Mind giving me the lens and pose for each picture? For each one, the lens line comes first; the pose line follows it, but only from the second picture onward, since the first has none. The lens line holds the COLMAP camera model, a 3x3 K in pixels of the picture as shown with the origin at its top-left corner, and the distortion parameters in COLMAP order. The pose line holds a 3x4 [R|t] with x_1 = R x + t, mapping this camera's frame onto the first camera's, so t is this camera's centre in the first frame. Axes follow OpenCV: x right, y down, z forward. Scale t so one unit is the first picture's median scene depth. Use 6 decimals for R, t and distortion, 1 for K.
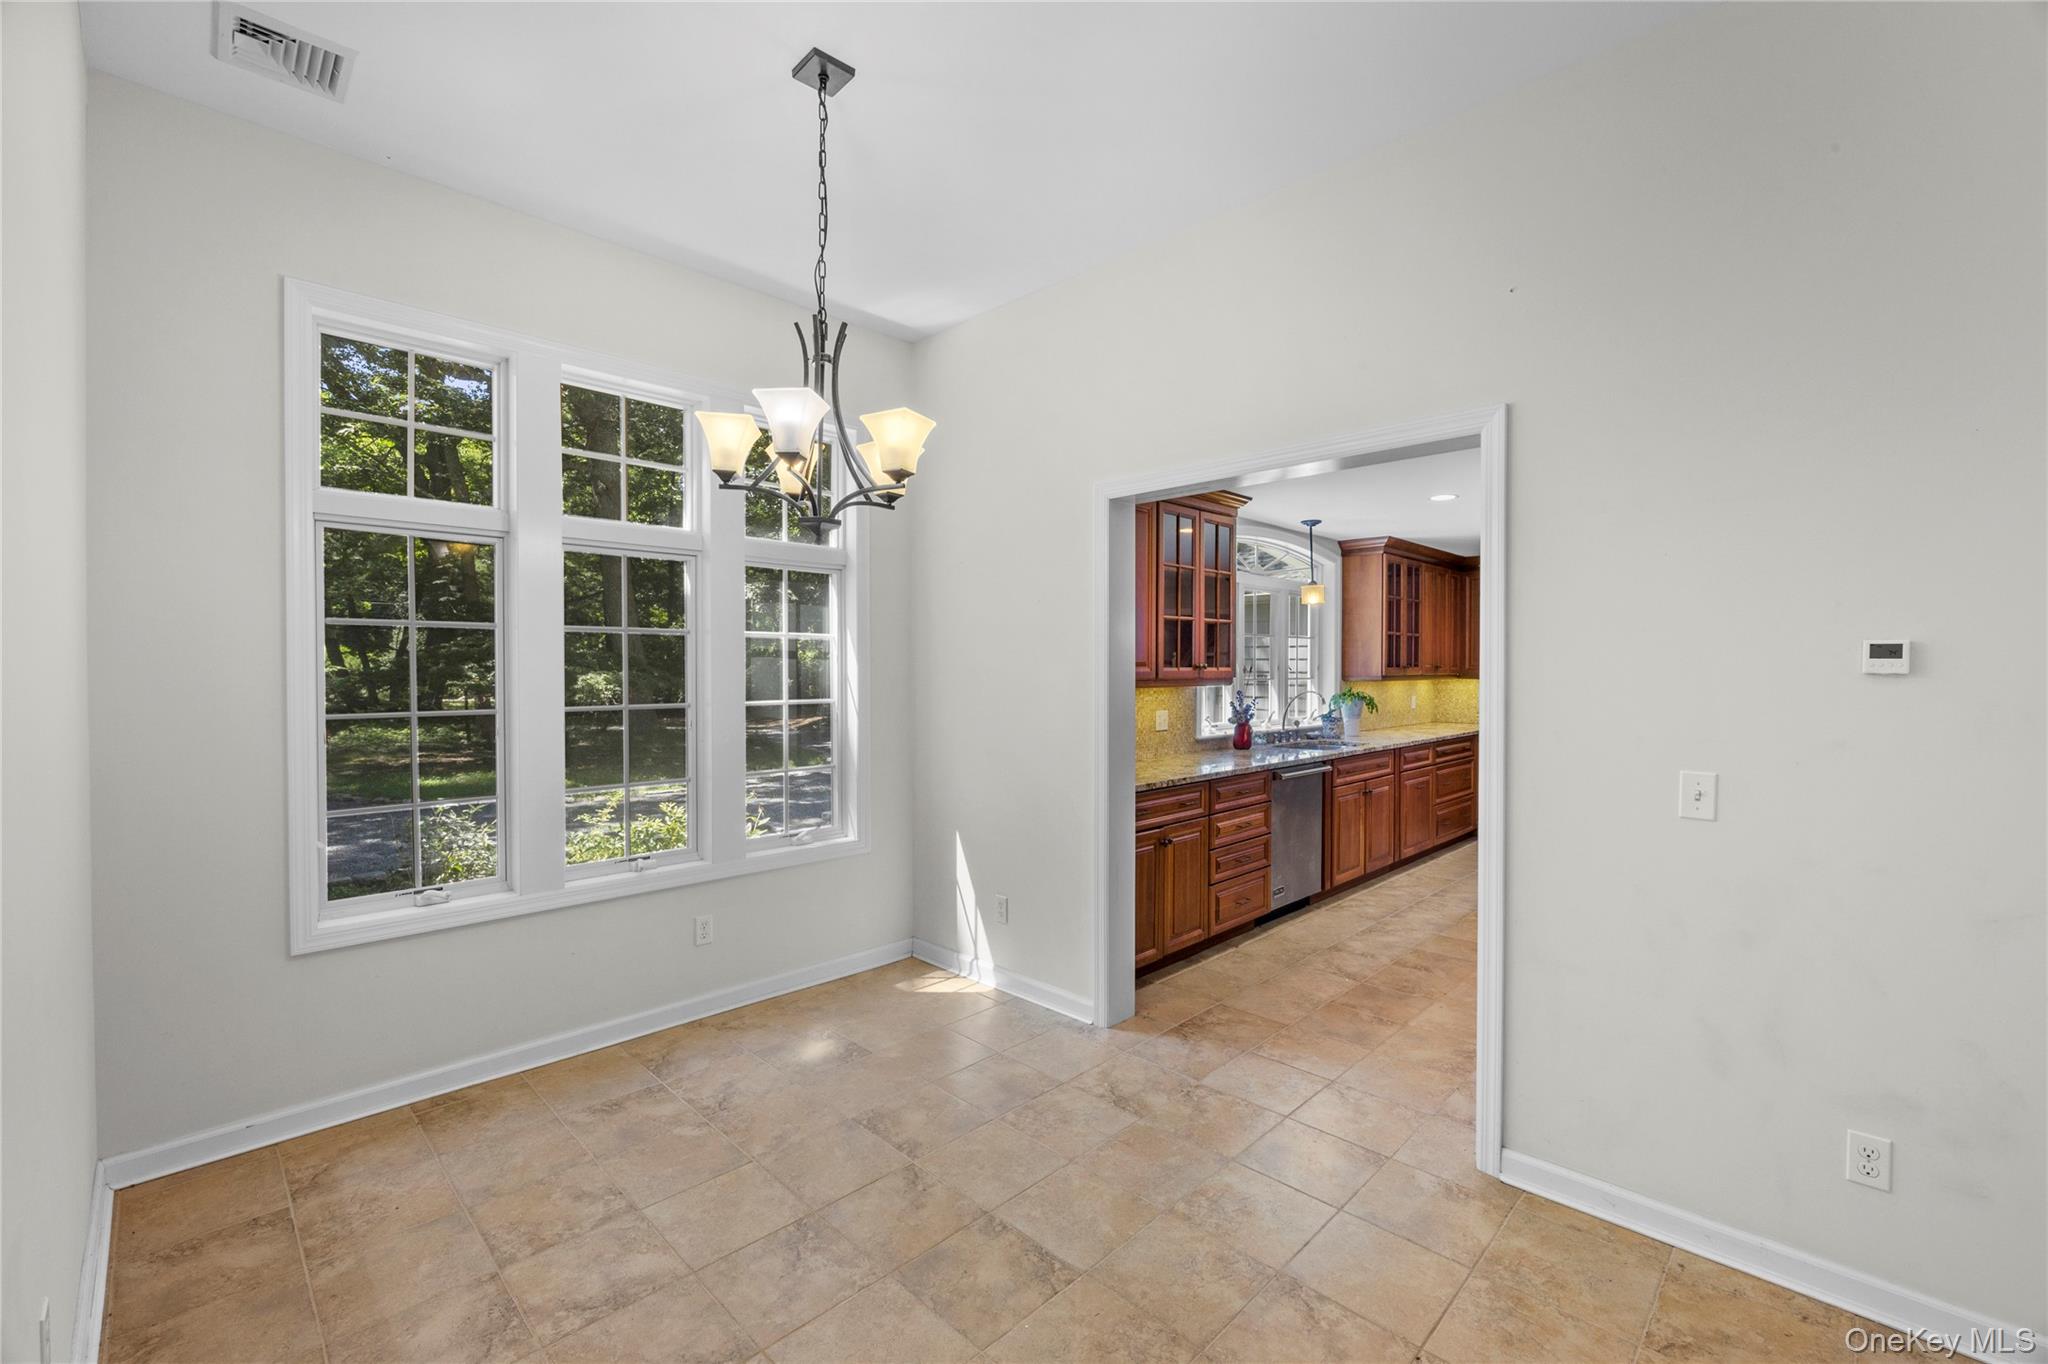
lens RADIAL K [[850.8, 0, 1024.0], [0, 850.8, 682.0], [0, 0, 1]] dist [0.000134, 0.000053]
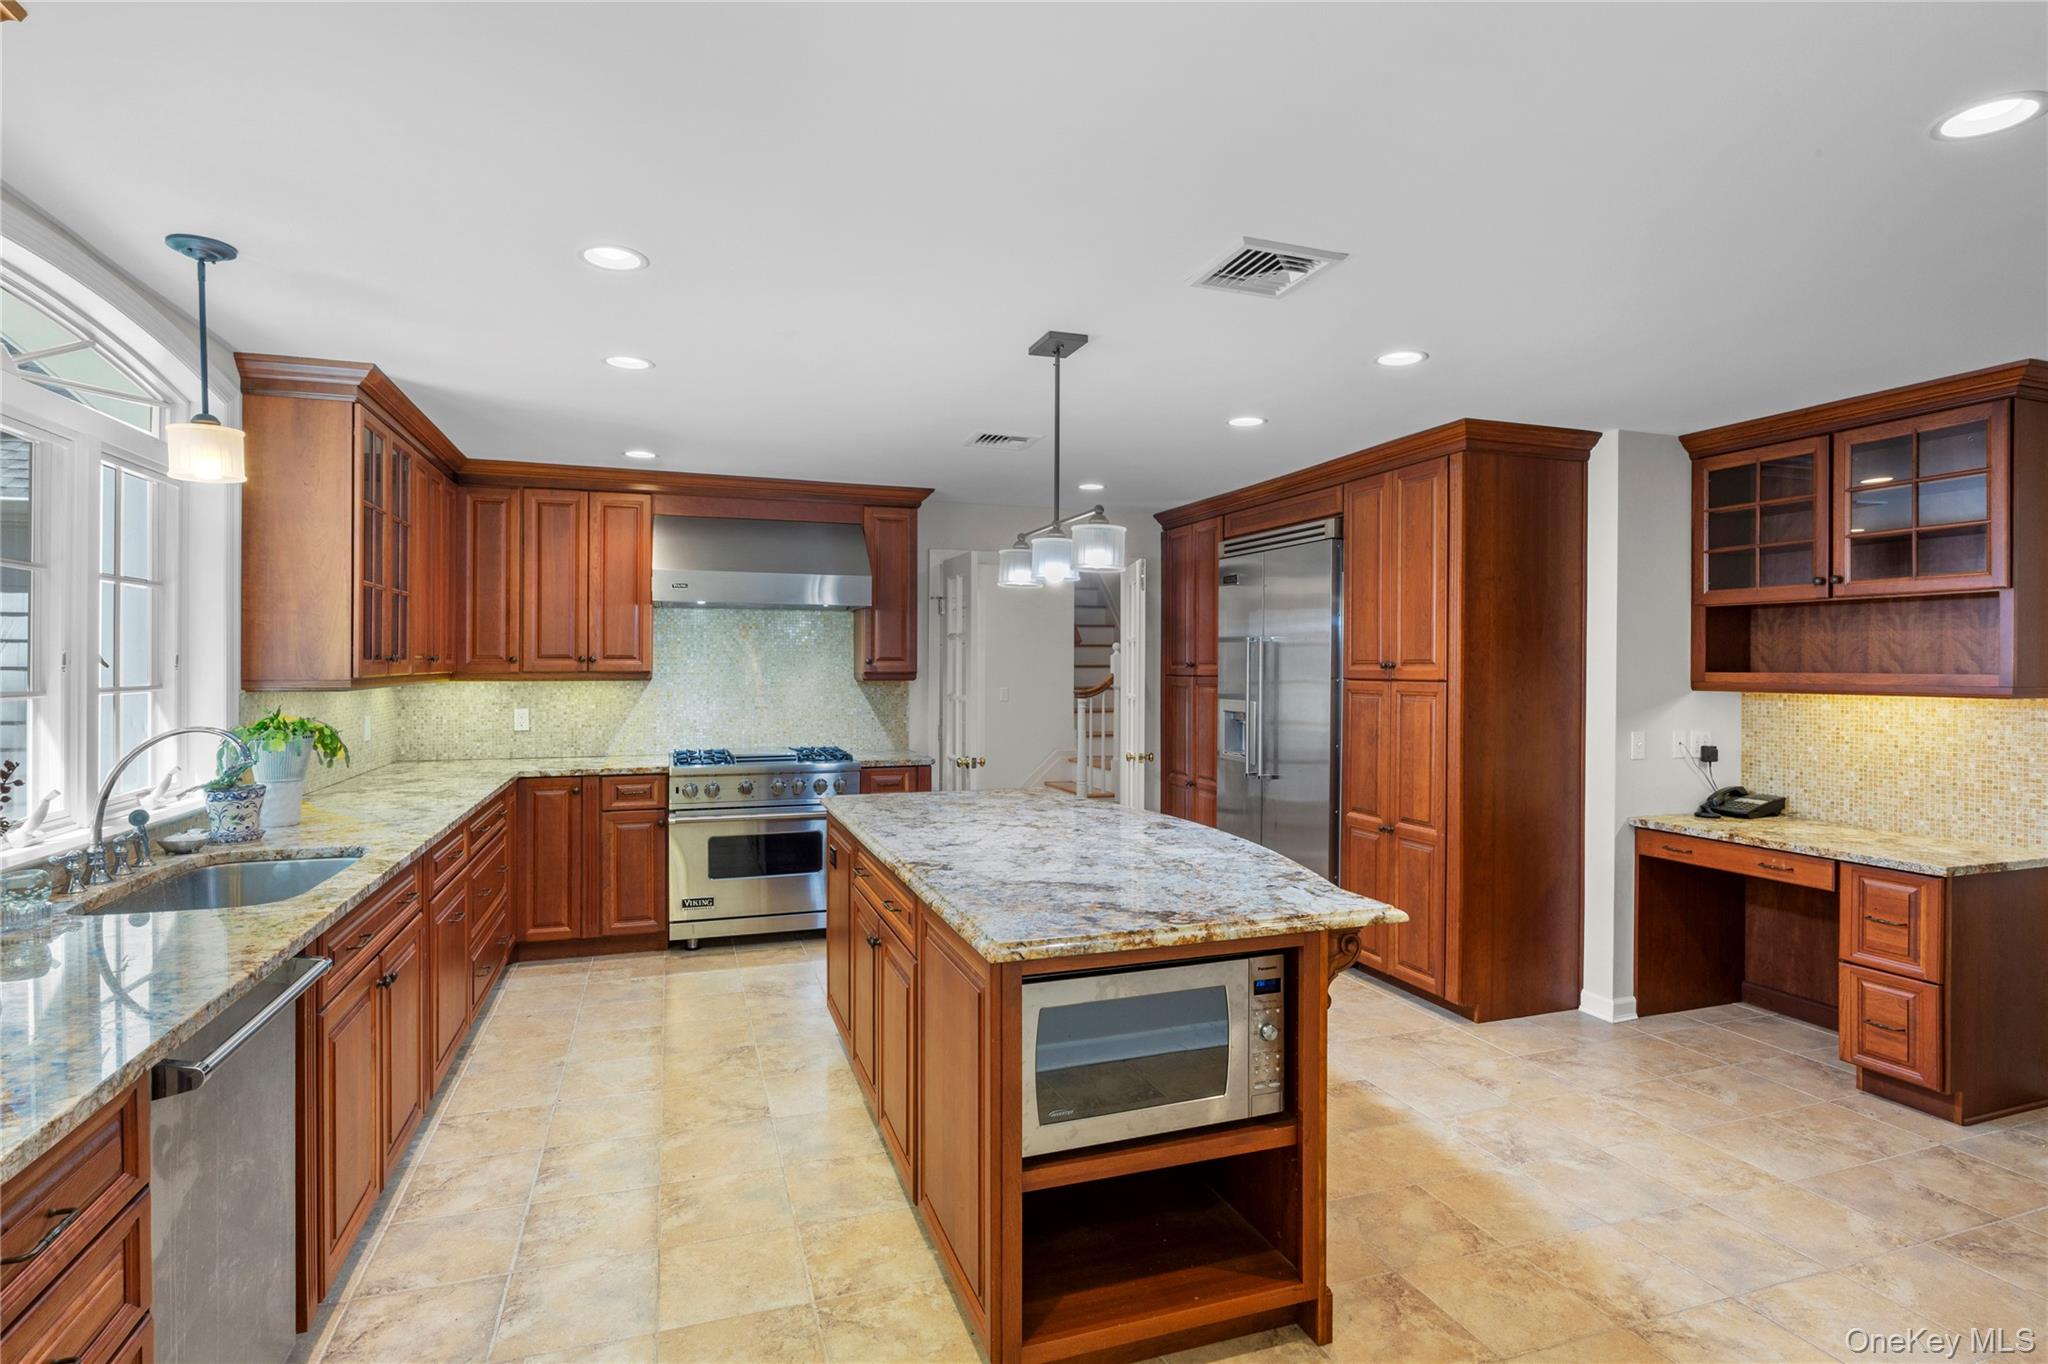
lens RADIAL K [[1040.5, 0, 1024.2], [0, 1040.5, 668.4], [0, 0, 1]] dist [-0.001063, 0.000100]
pose [[0.446277, -0.002492, 0.894892, 0.091880], [0.010981, 0.999936, -0.002691, -0.007281], [-0.894828, 0.011028, 0.446276, 0.446283]]
